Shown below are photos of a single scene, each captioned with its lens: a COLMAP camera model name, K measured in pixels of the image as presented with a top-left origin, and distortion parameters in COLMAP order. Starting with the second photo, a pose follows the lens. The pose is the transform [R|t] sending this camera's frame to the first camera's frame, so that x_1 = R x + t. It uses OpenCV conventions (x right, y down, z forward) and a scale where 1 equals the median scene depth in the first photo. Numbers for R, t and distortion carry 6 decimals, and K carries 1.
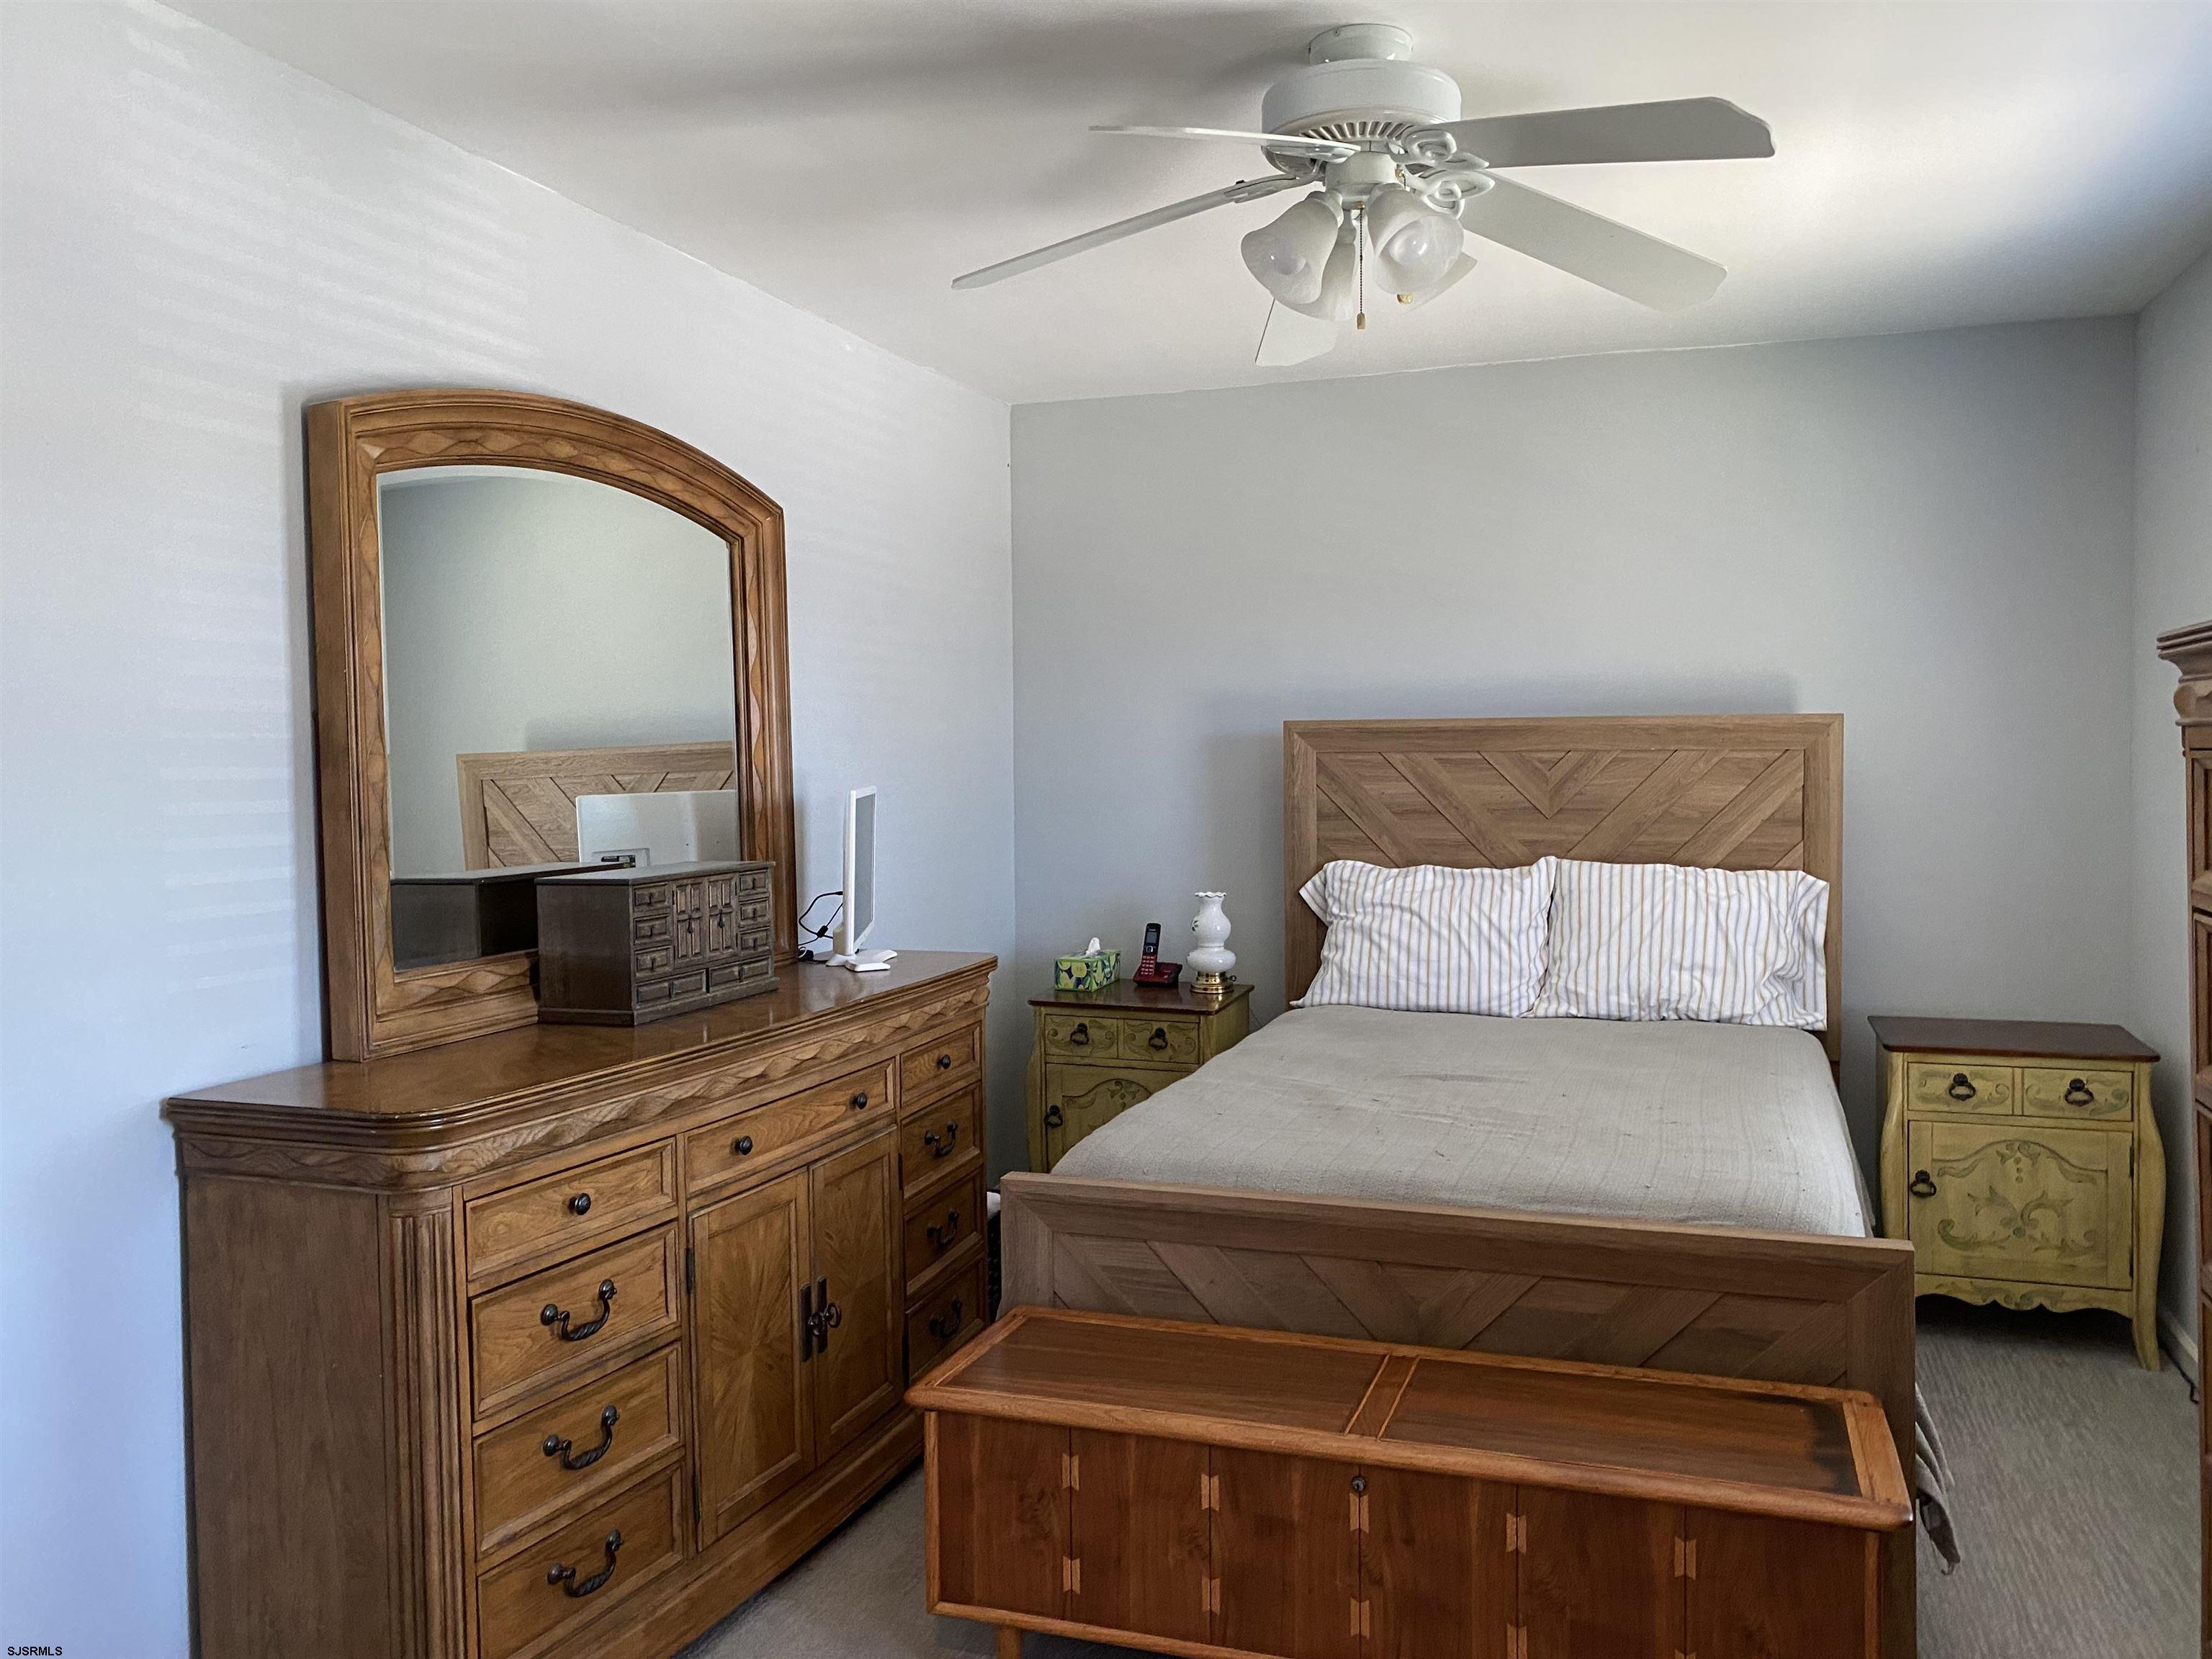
lens RADIAL K [[1694.3, 0, 1105.7], [0, 1694.3, 833.6], [0, 0, 1]] dist [0.040616, -0.025377]
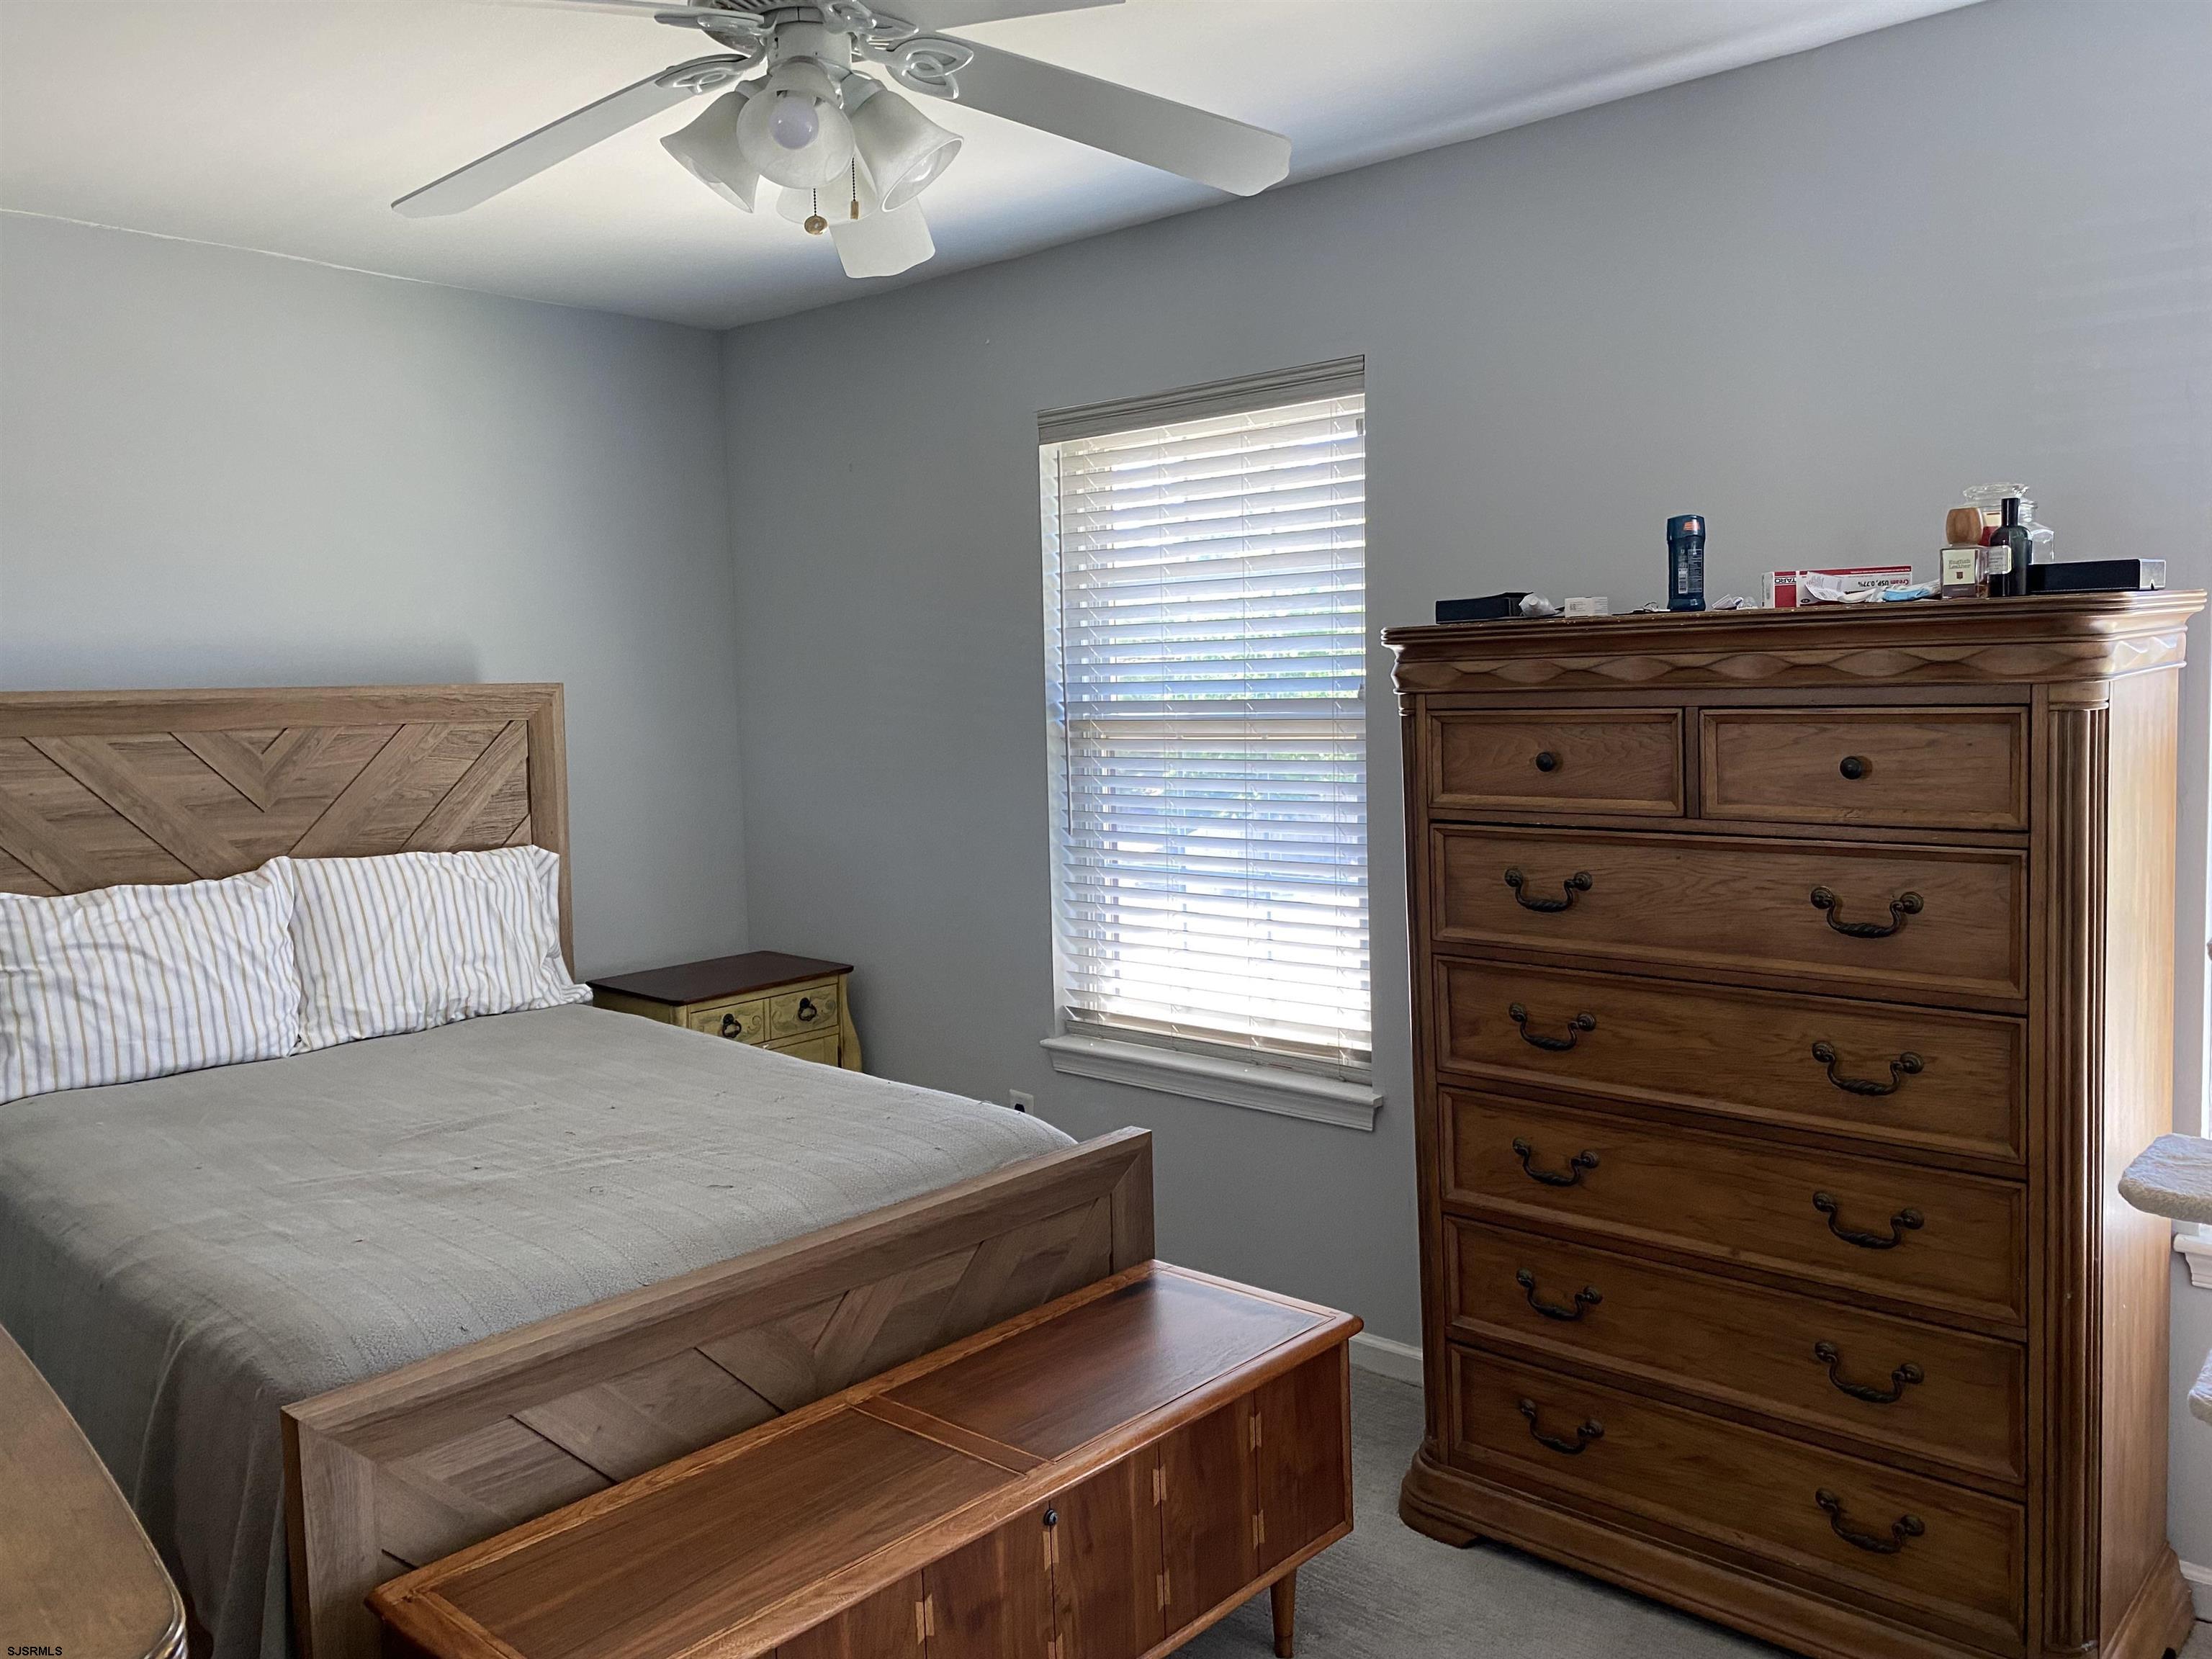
lens RADIAL K [[1694.3, 0, 1102.0], [0, 1694.3, 828.7], [0, 0, 1]] dist [0.040616, -0.025377]
pose [[0.399474, -0.084116, 0.912877, -0.342011], [0.069297, 0.995703, 0.061424, -0.024059], [-0.914122, 0.038722, 0.403587, 0.306359]]
